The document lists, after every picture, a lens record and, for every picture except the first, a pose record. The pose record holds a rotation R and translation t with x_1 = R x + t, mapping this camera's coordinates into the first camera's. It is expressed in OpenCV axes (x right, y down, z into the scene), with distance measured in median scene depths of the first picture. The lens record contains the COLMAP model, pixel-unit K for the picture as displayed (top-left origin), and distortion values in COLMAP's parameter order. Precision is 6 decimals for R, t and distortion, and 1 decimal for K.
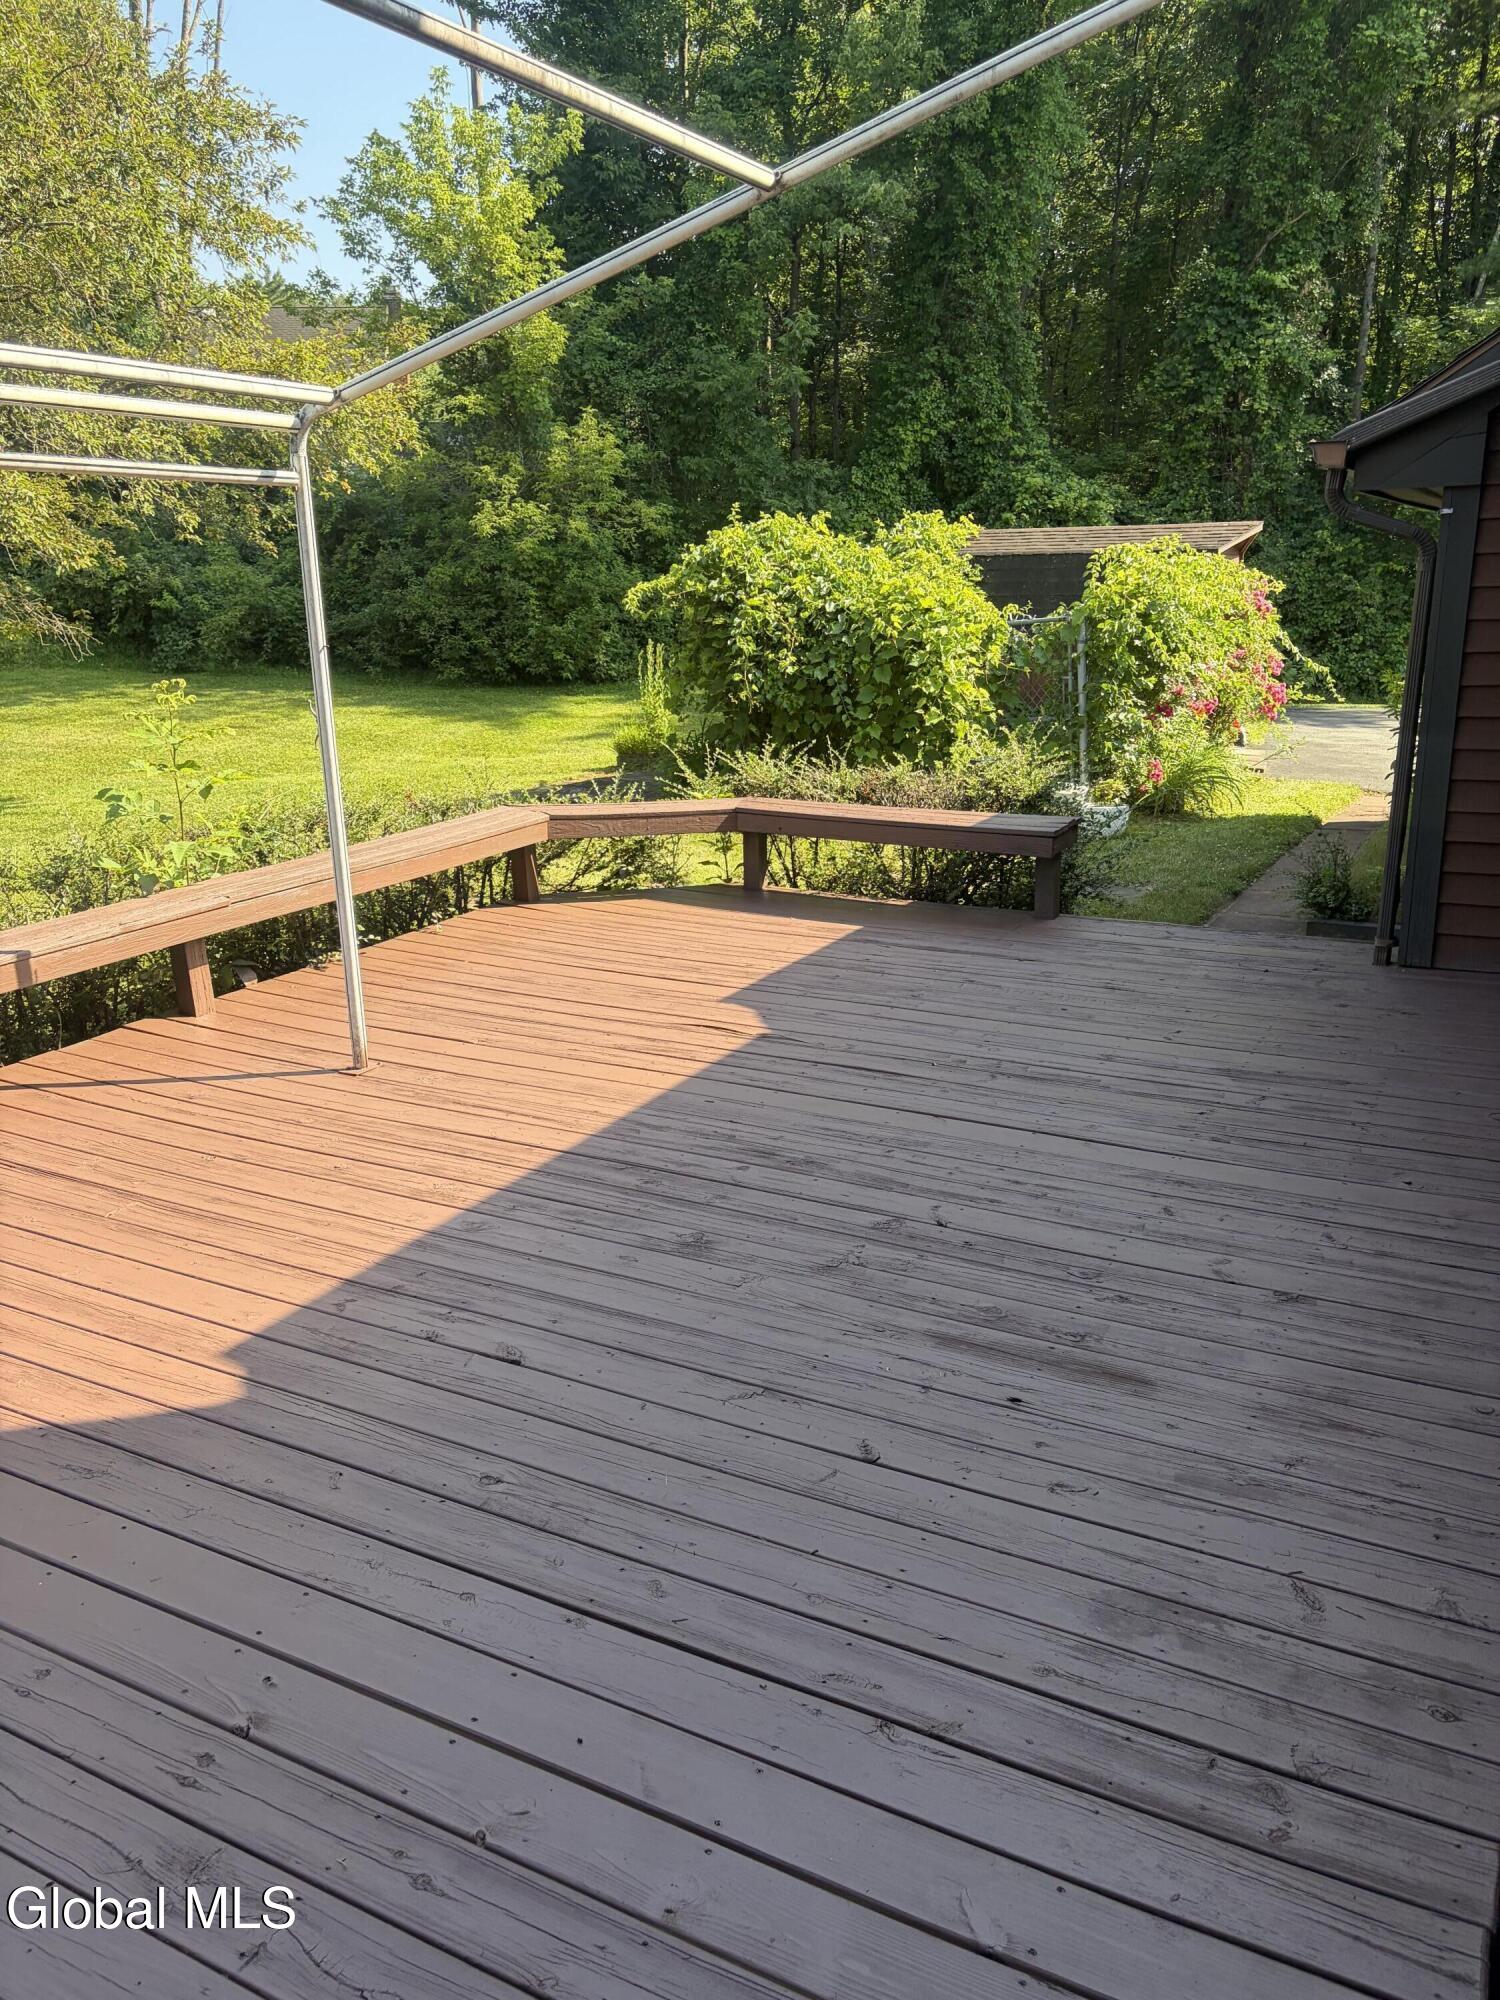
lens RADIAL K [[1473.5, 0, 758.1], [0, 1473.5, 1002.1], [0, 0, 1]] dist [0.018673, -0.033975]
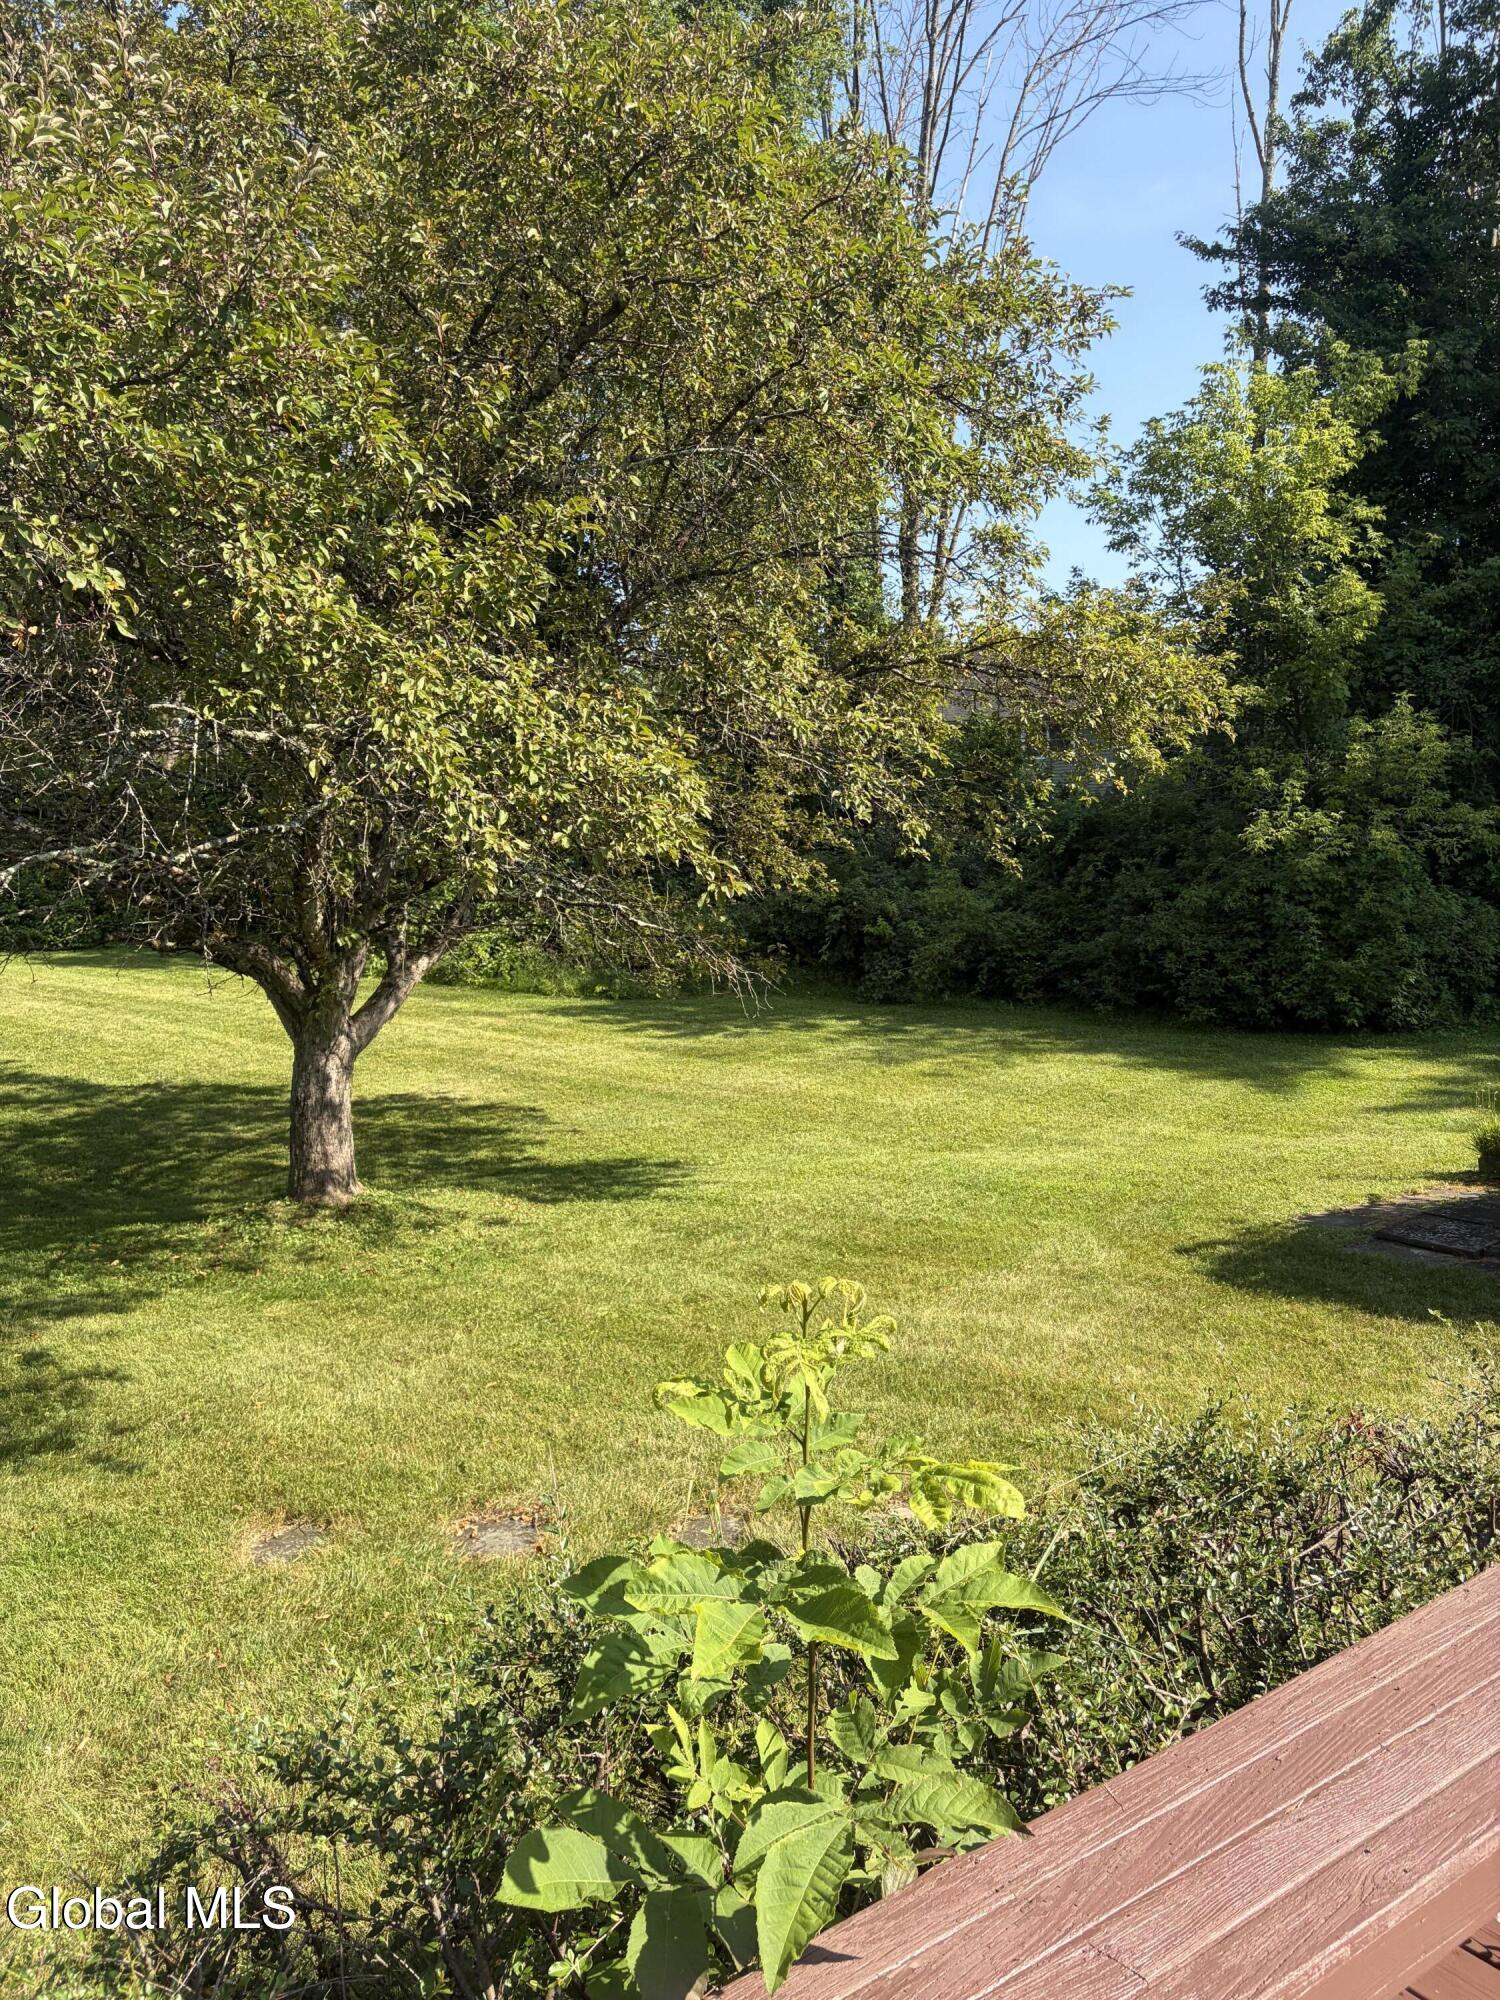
lens RADIAL K [[1473.5, 0, 749.7], [0, 1473.5, 1001.3], [0, 0, 1]] dist [0.018673, -0.033975]
pose [[0.896587, 0.026573, -0.442069, -0.074141], [-0.118685, 0.976103, -0.182037, -0.055829], [0.426668, 0.215679, 0.878315, 0.189307]]
